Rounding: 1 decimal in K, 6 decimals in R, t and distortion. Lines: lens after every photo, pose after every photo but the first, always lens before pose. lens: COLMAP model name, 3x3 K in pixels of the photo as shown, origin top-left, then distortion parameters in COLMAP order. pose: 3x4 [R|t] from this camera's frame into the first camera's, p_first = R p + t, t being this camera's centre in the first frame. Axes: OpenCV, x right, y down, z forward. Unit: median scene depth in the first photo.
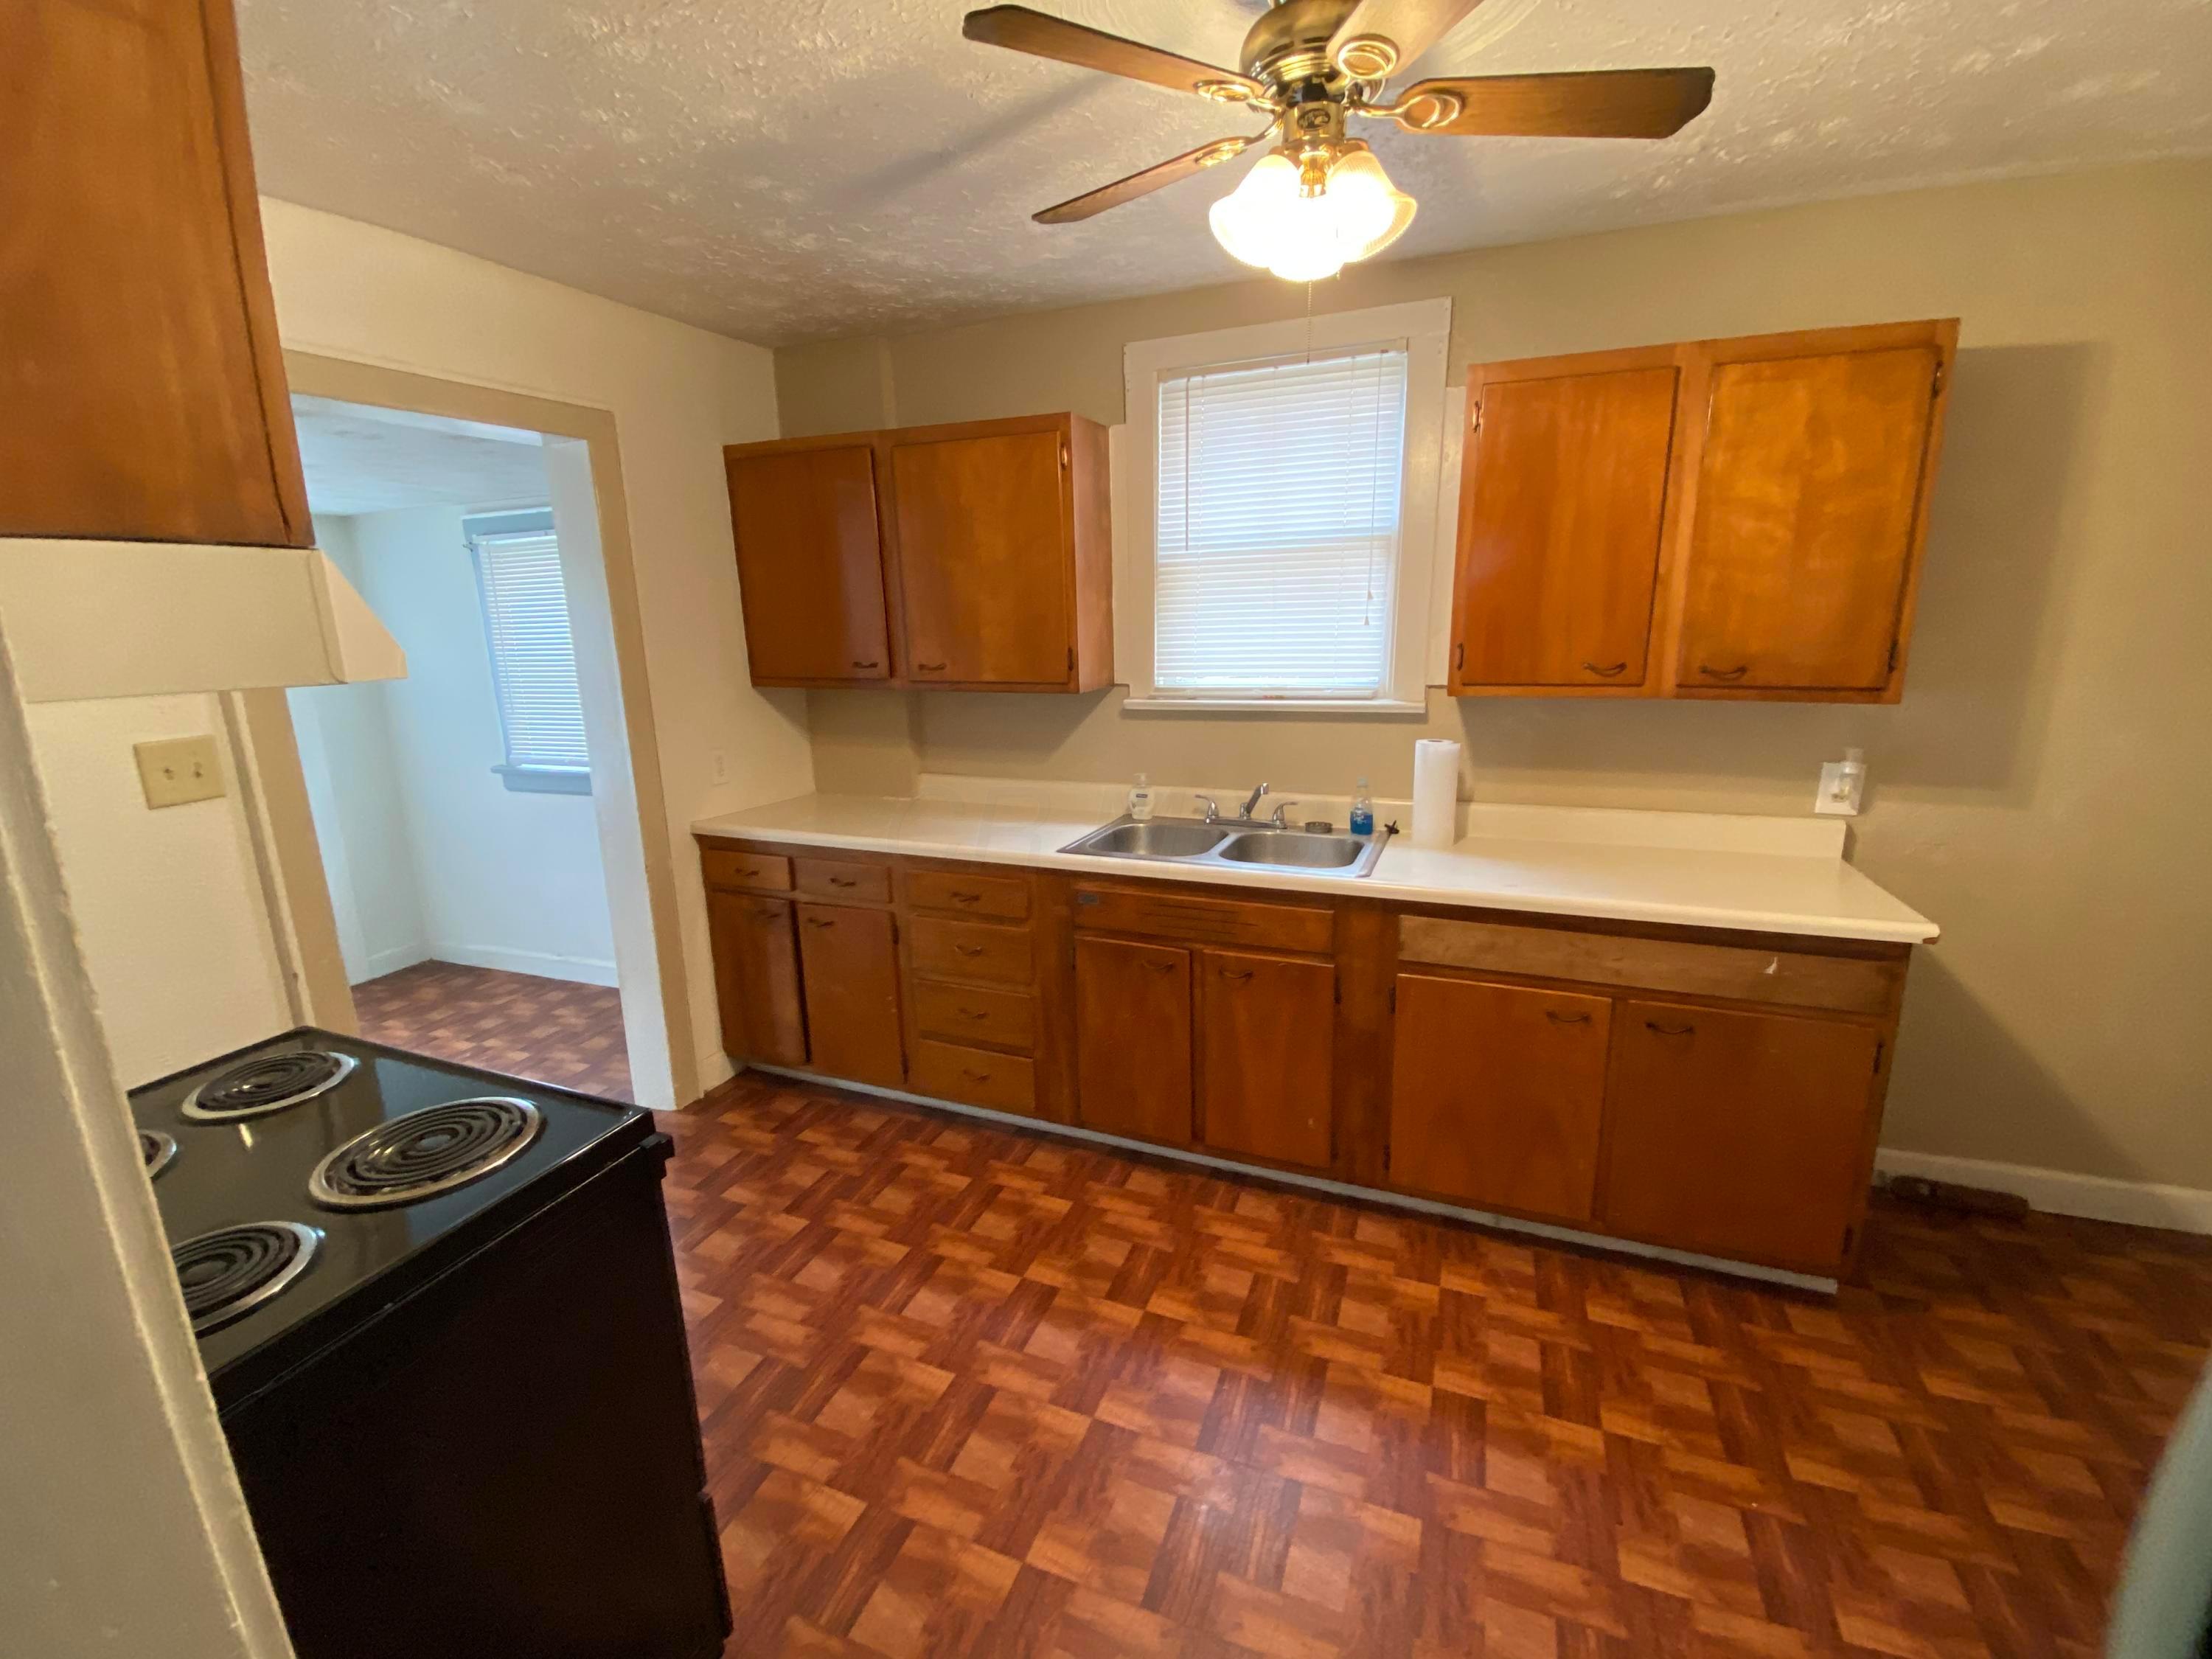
lens RADIAL K [[939.4, 0, 1099.3], [0, 939.4, 825.4], [0, 0, 1]] dist [0.039470, -0.031097]
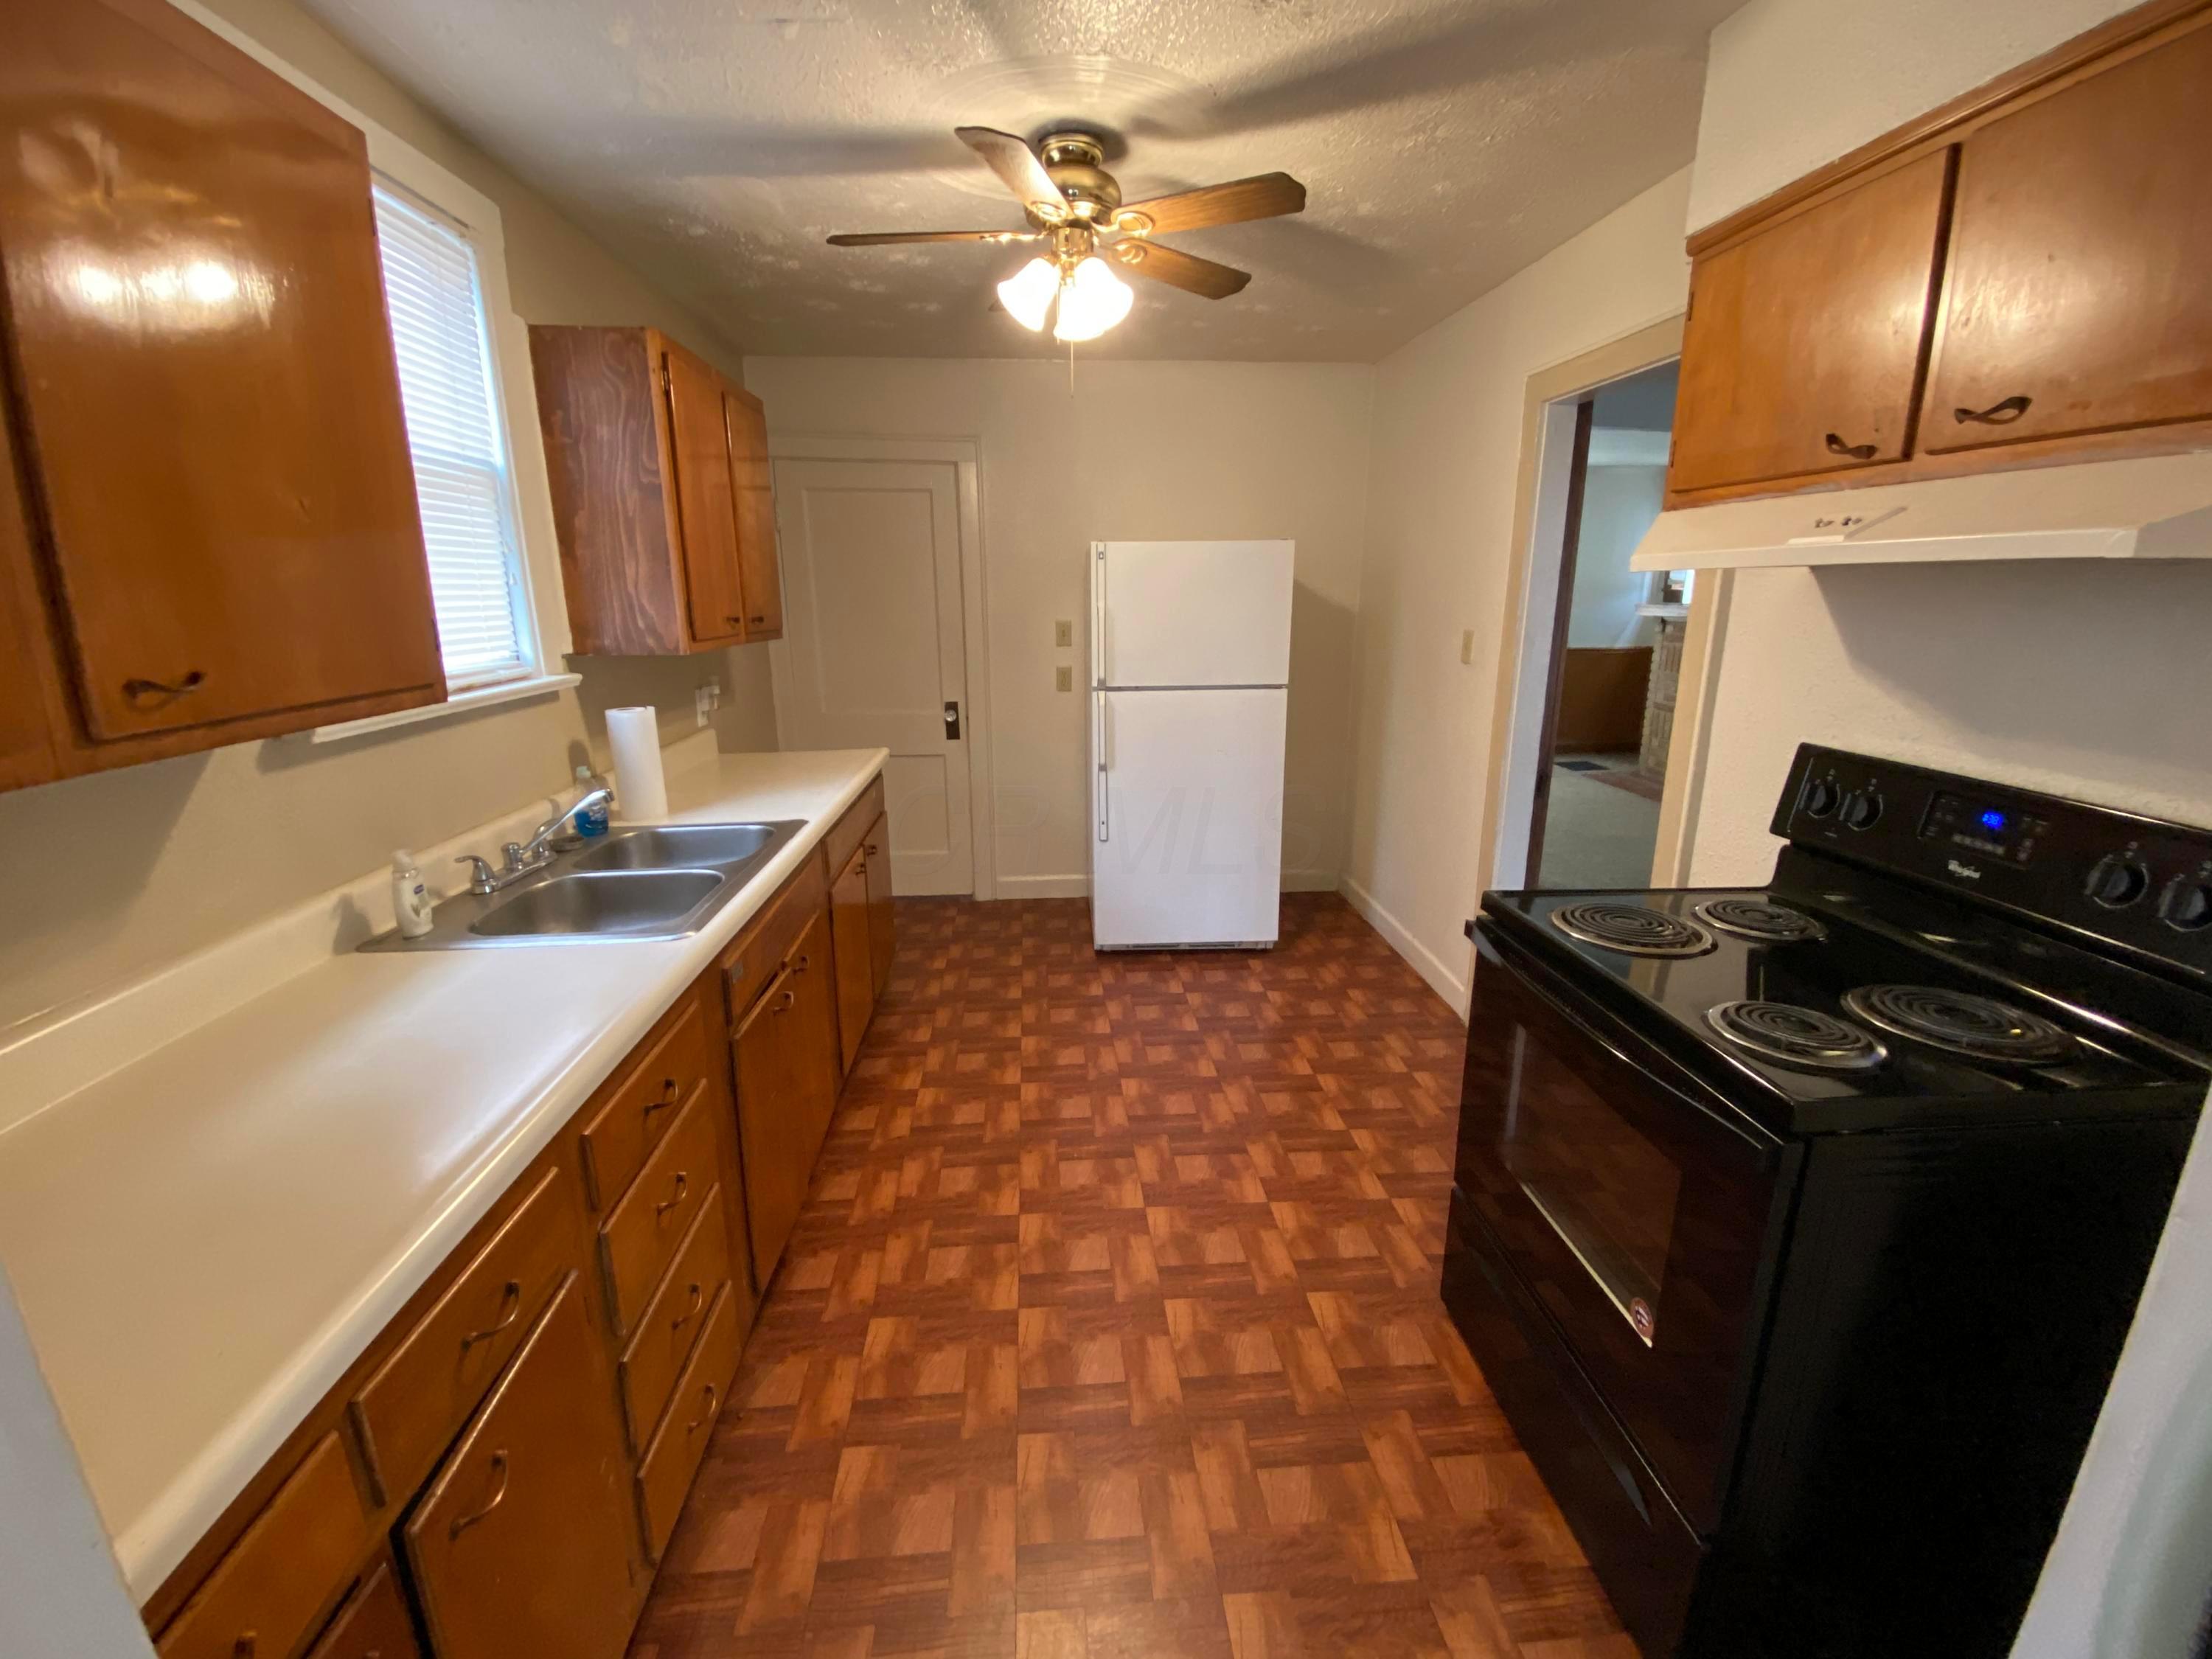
lens RADIAL K [[939.4, 0, 1099.3], [0, 939.4, 825.4], [0, 0, 1]] dist [0.039470, -0.031097]
pose [[-0.442071, -0.197748, 0.874911, -0.785285], [0.211652, 0.924857, 0.315980, -0.202440], [-0.871652, 0.324862, -0.366999, 1.089657]]
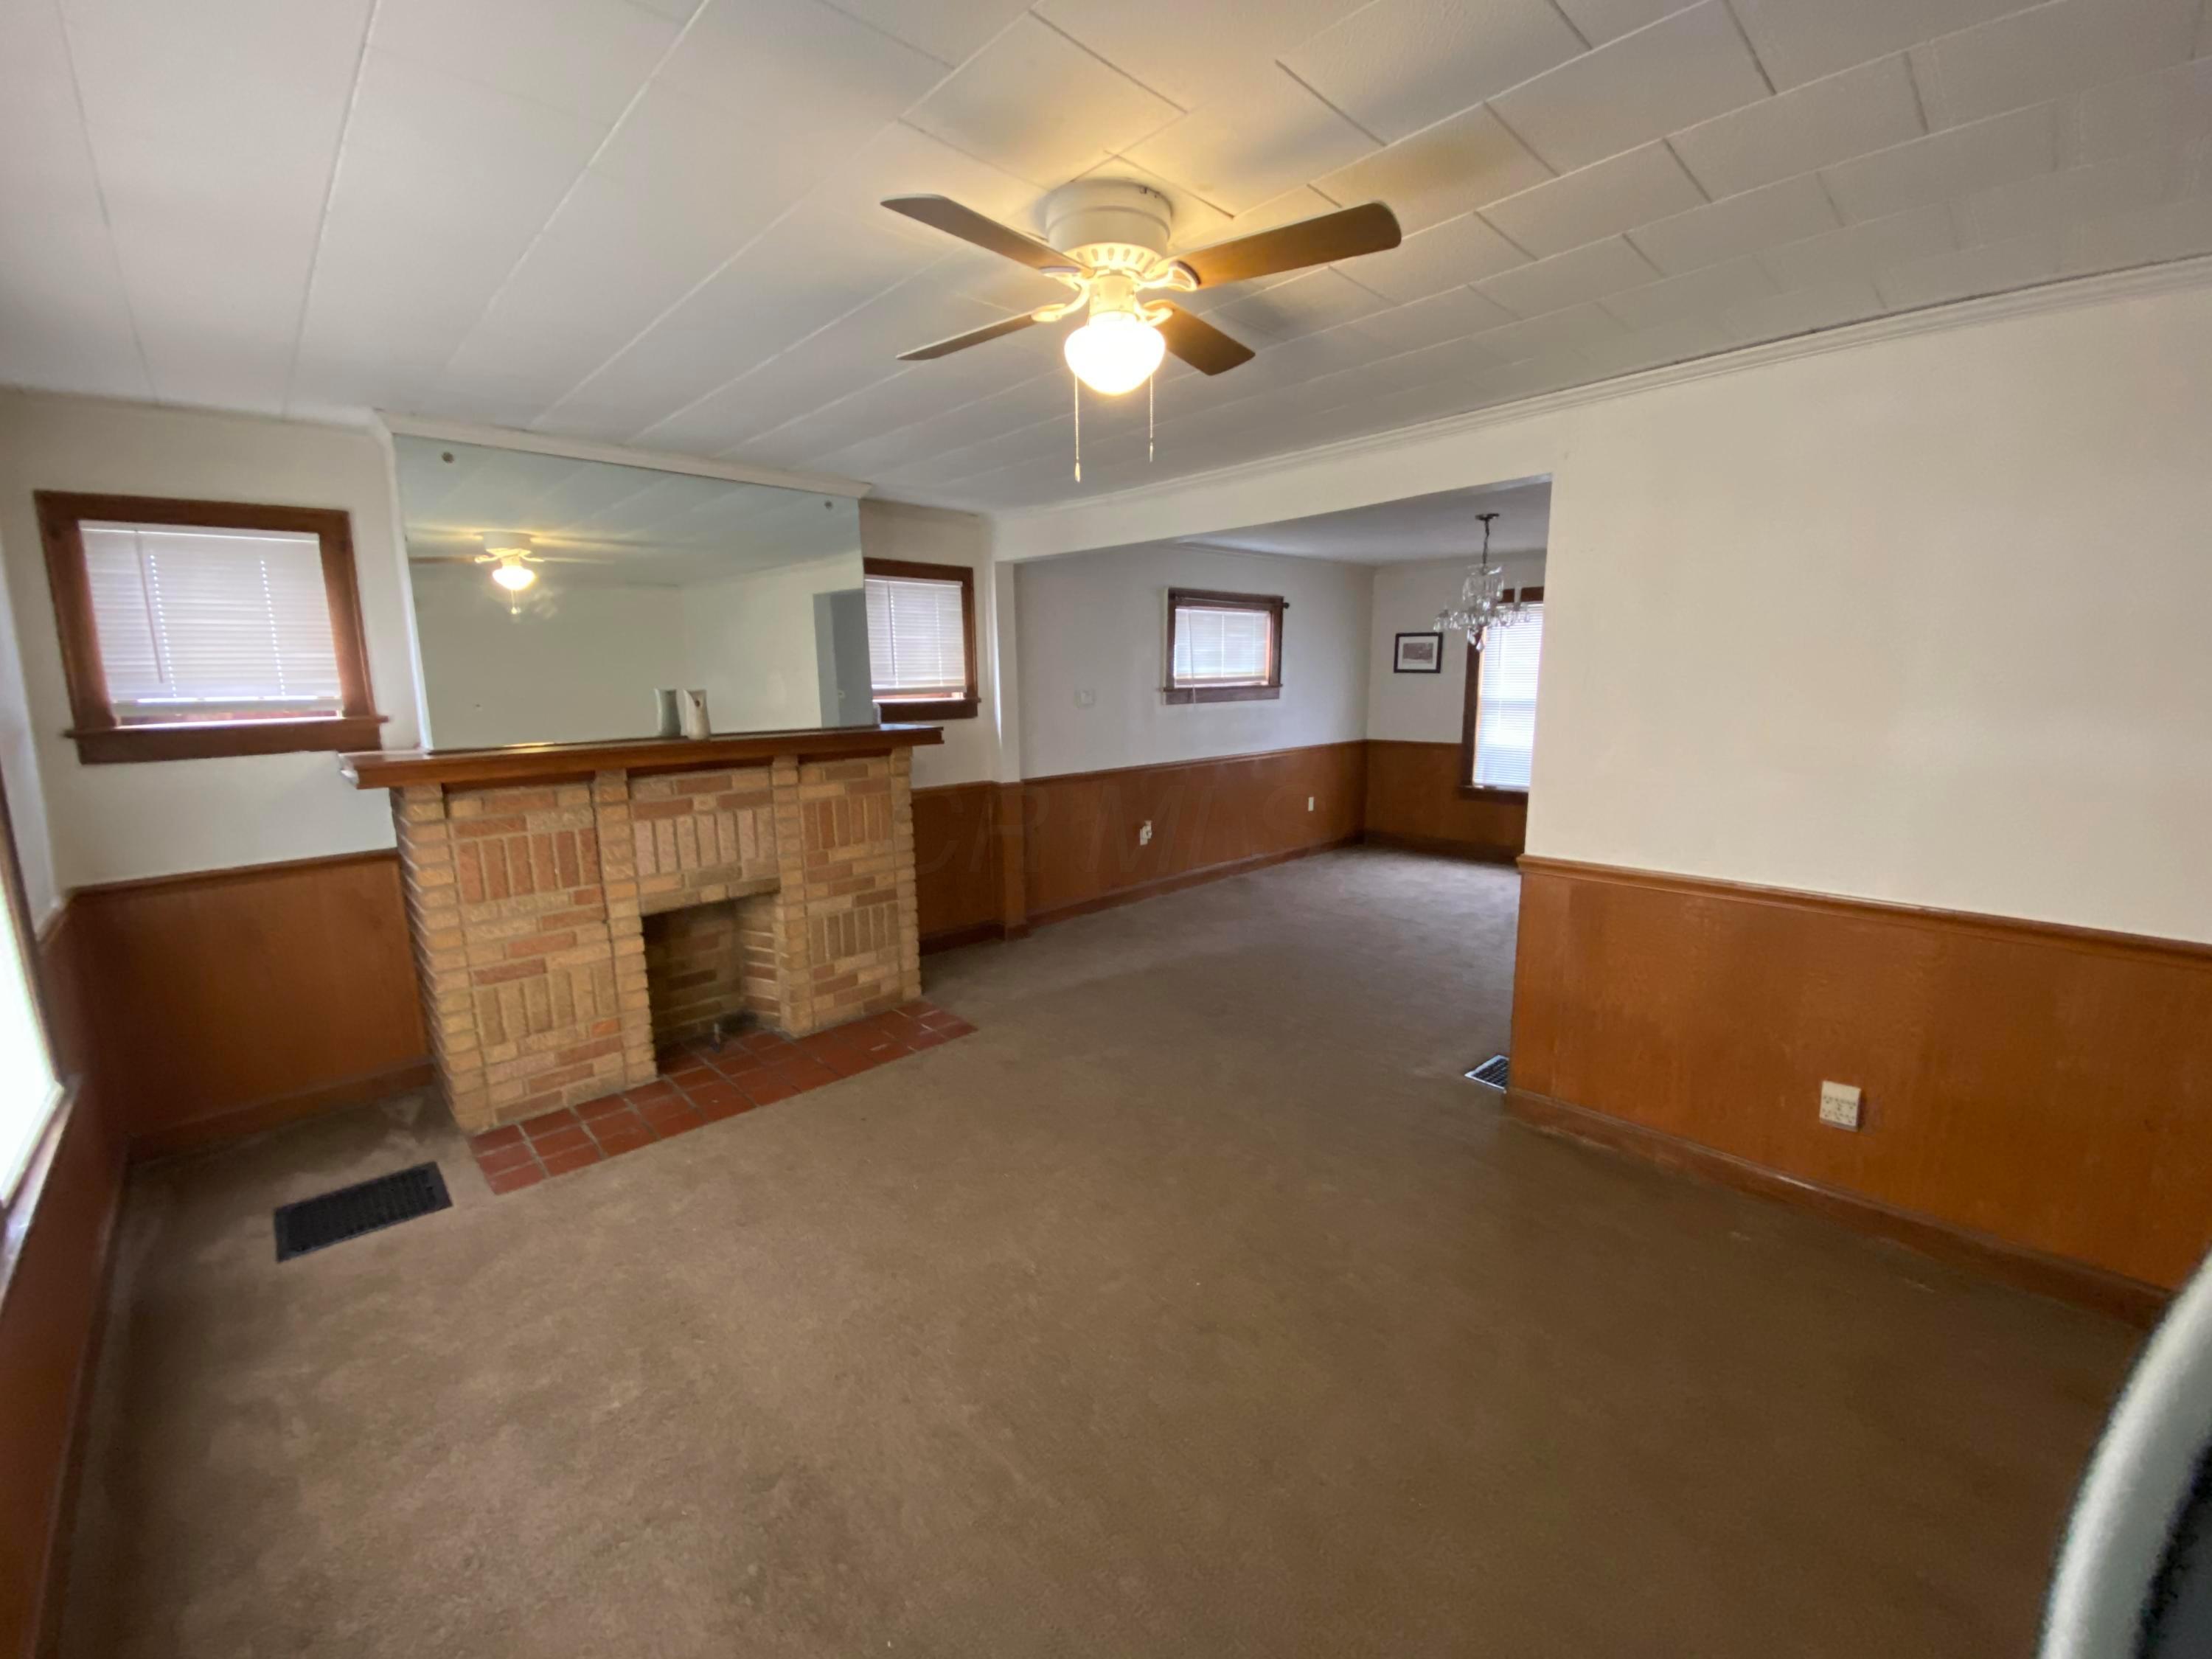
lens RADIAL K [[897.4, 0, 1106.0], [0, 897.4, 829.5], [0, 0, 1]] dist [0.078796, -0.043199]
pose [[-0.398693, 0.183479, -0.898543, 2.079453], [-0.186344, 0.943135, 0.275267, 0.082755], [0.897953, 0.277185, -0.341832, -0.632392]]
